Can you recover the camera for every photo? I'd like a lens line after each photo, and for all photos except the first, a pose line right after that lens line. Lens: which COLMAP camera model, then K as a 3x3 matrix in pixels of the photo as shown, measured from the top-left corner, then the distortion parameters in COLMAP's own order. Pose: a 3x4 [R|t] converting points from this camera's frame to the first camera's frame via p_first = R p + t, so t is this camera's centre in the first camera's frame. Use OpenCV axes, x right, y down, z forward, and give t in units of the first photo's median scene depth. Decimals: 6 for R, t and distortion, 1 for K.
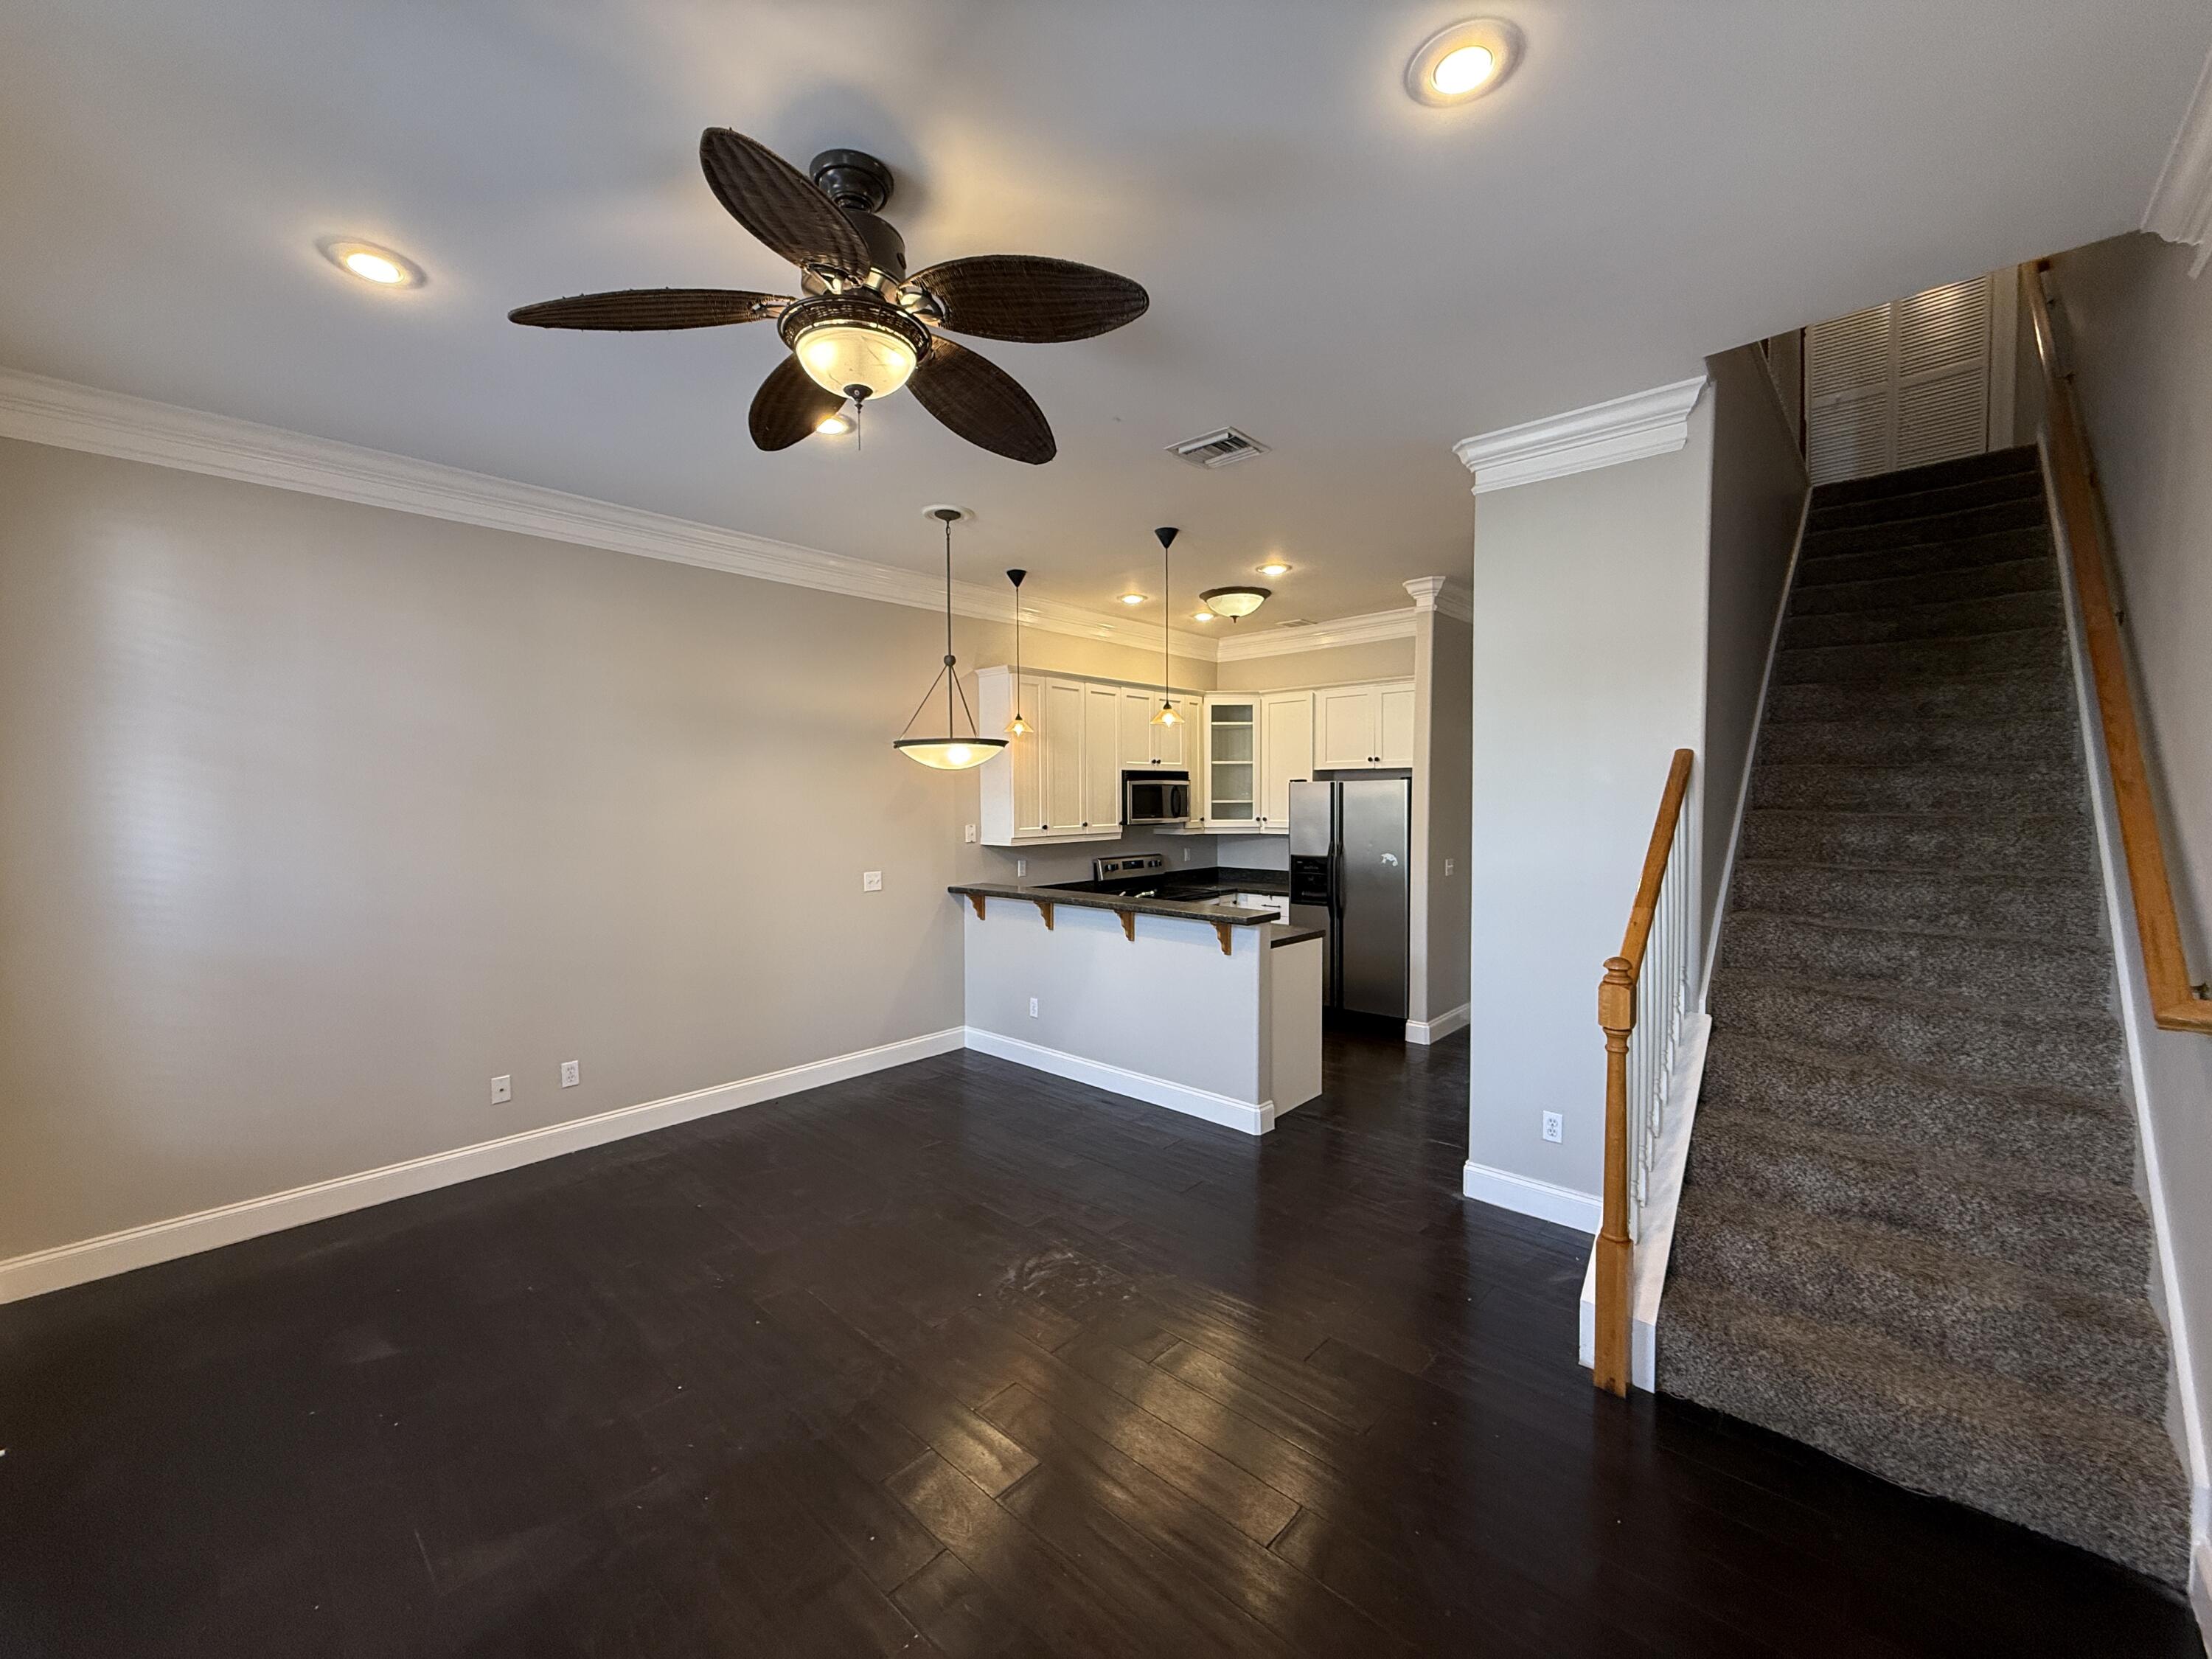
lens RADIAL K [[877.3, 0, 1111.5], [0, 877.3, 832.6], [0, 0, 1]] dist [-0.002998, 0.000082]
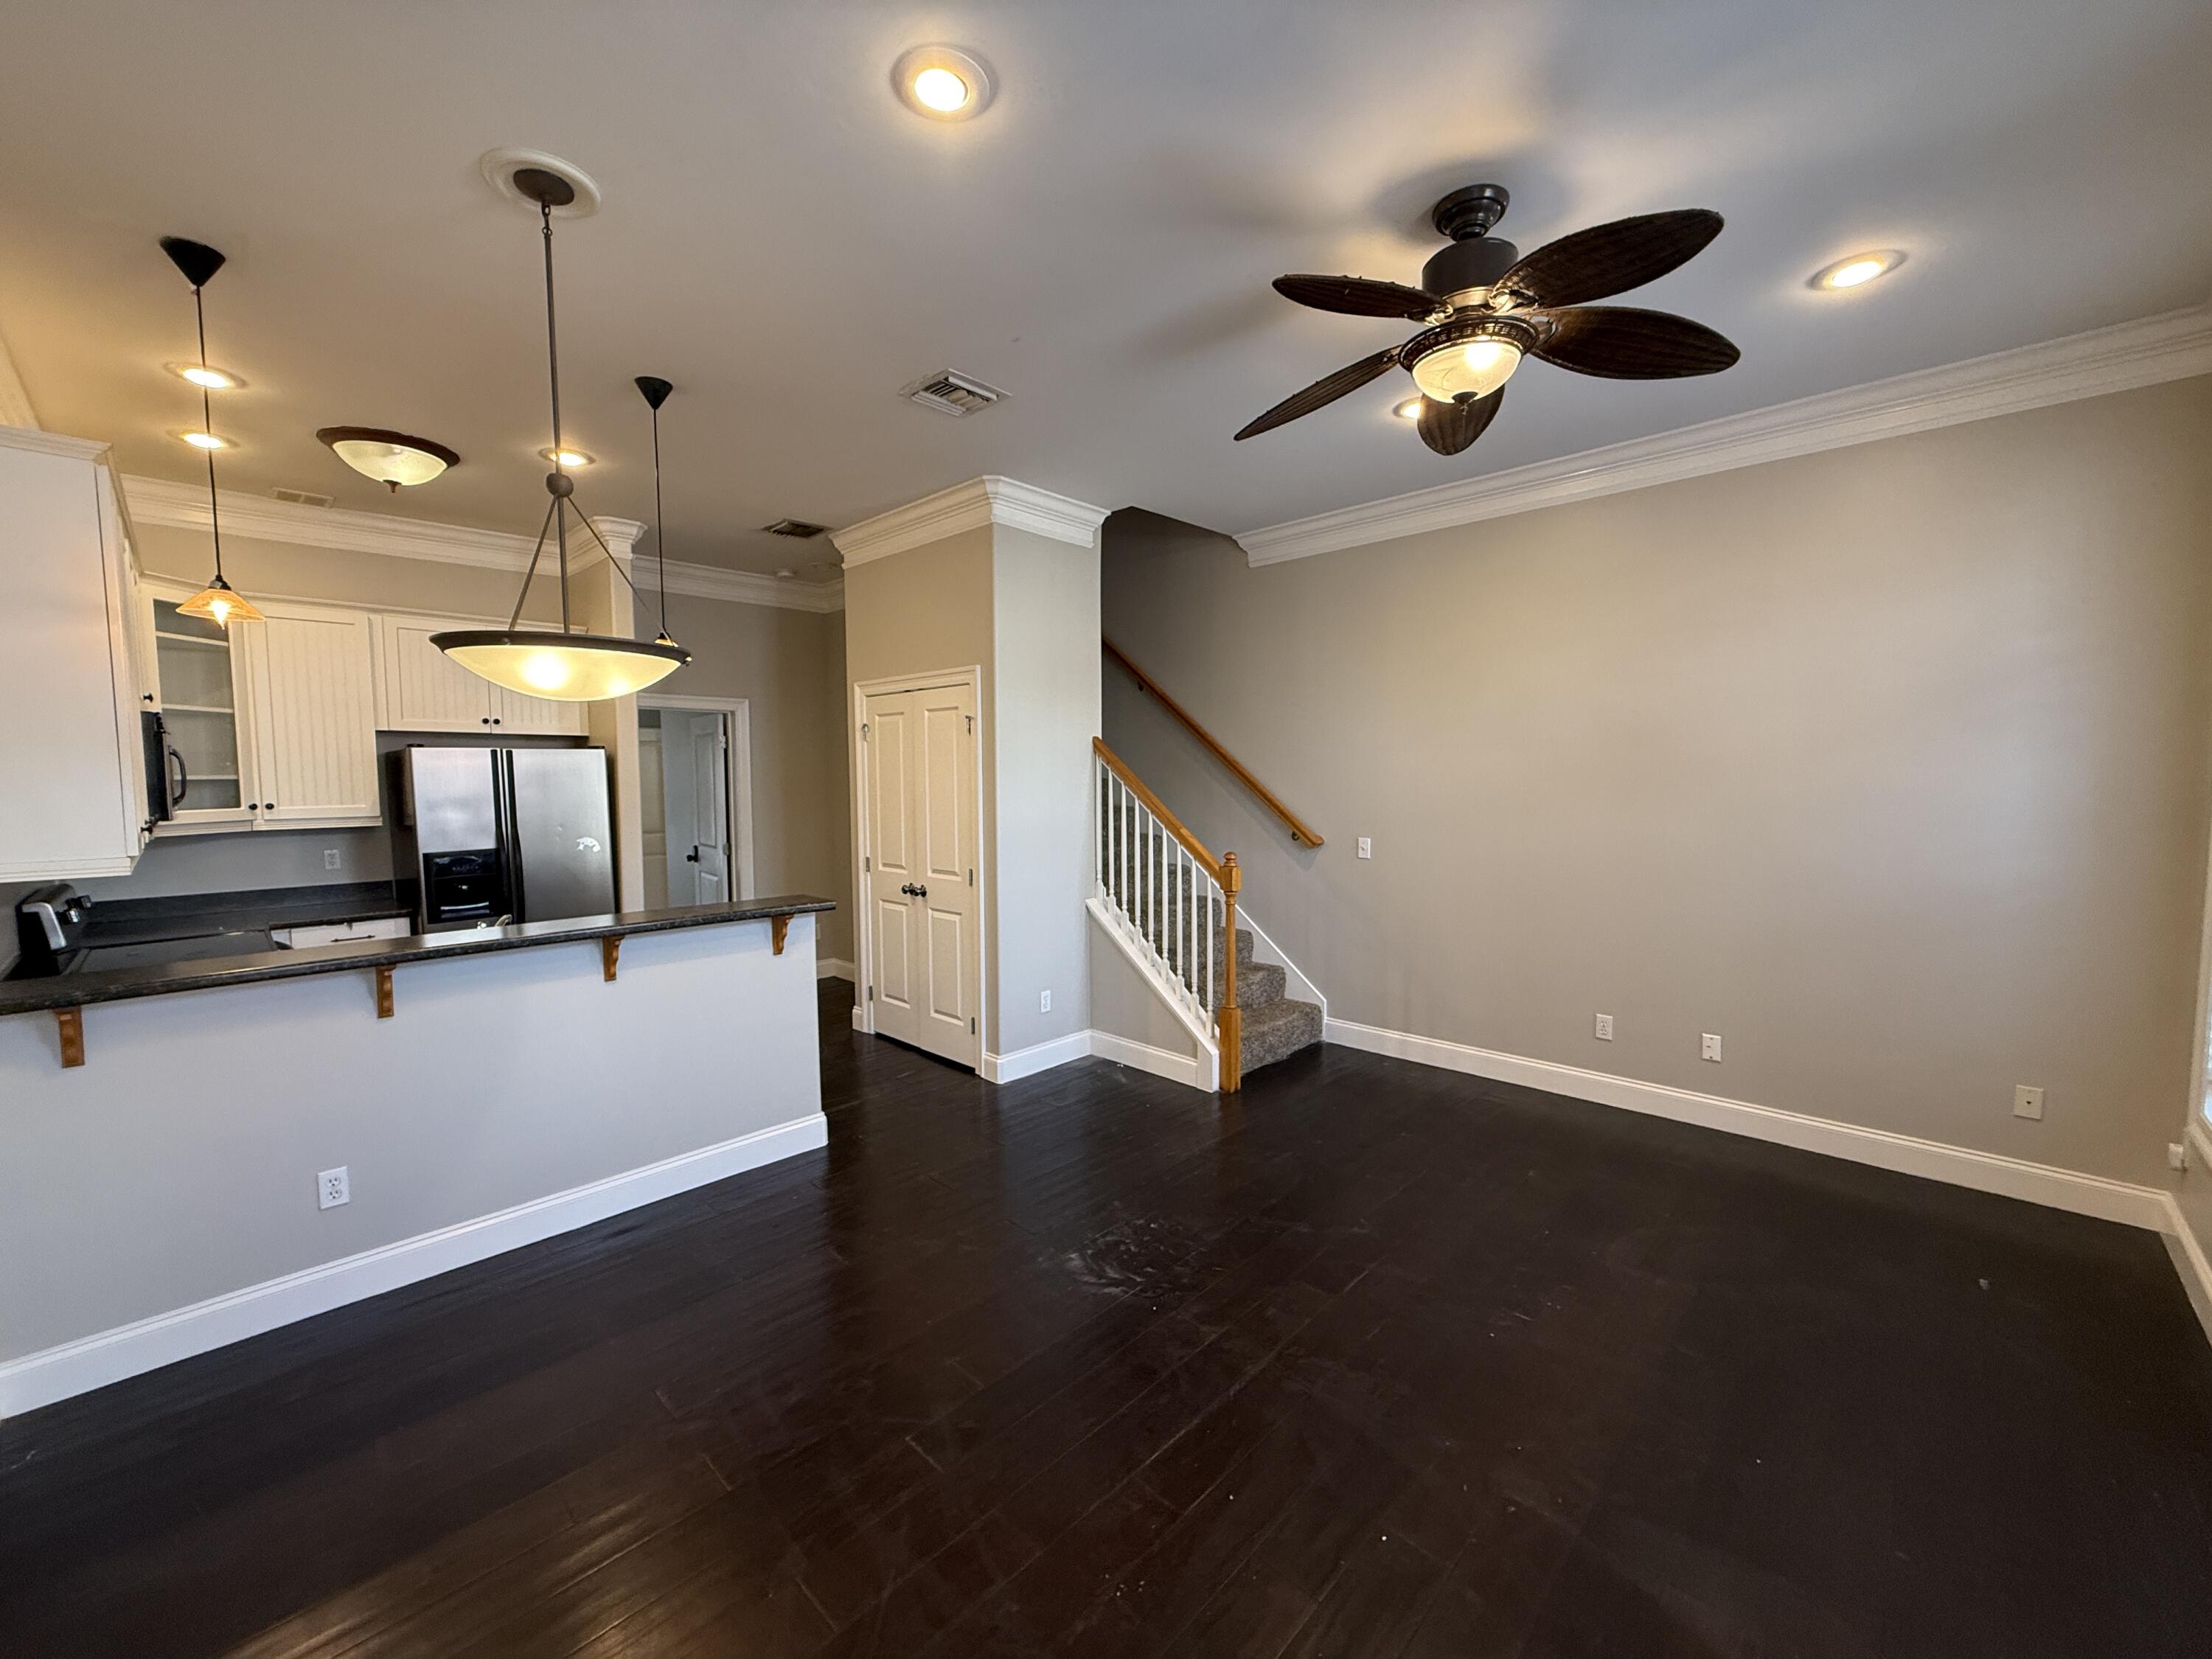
lens RADIAL K [[877.3, 0, 1111.7], [0, 877.3, 824.8], [0, 0, 1]] dist [-0.002998, 0.000082]
pose [[0.027619, -0.055768, 0.998062, -0.477635], [0.046059, 0.997453, 0.054460, -0.010175], [-0.998557, 0.044466, 0.030118, 0.461383]]
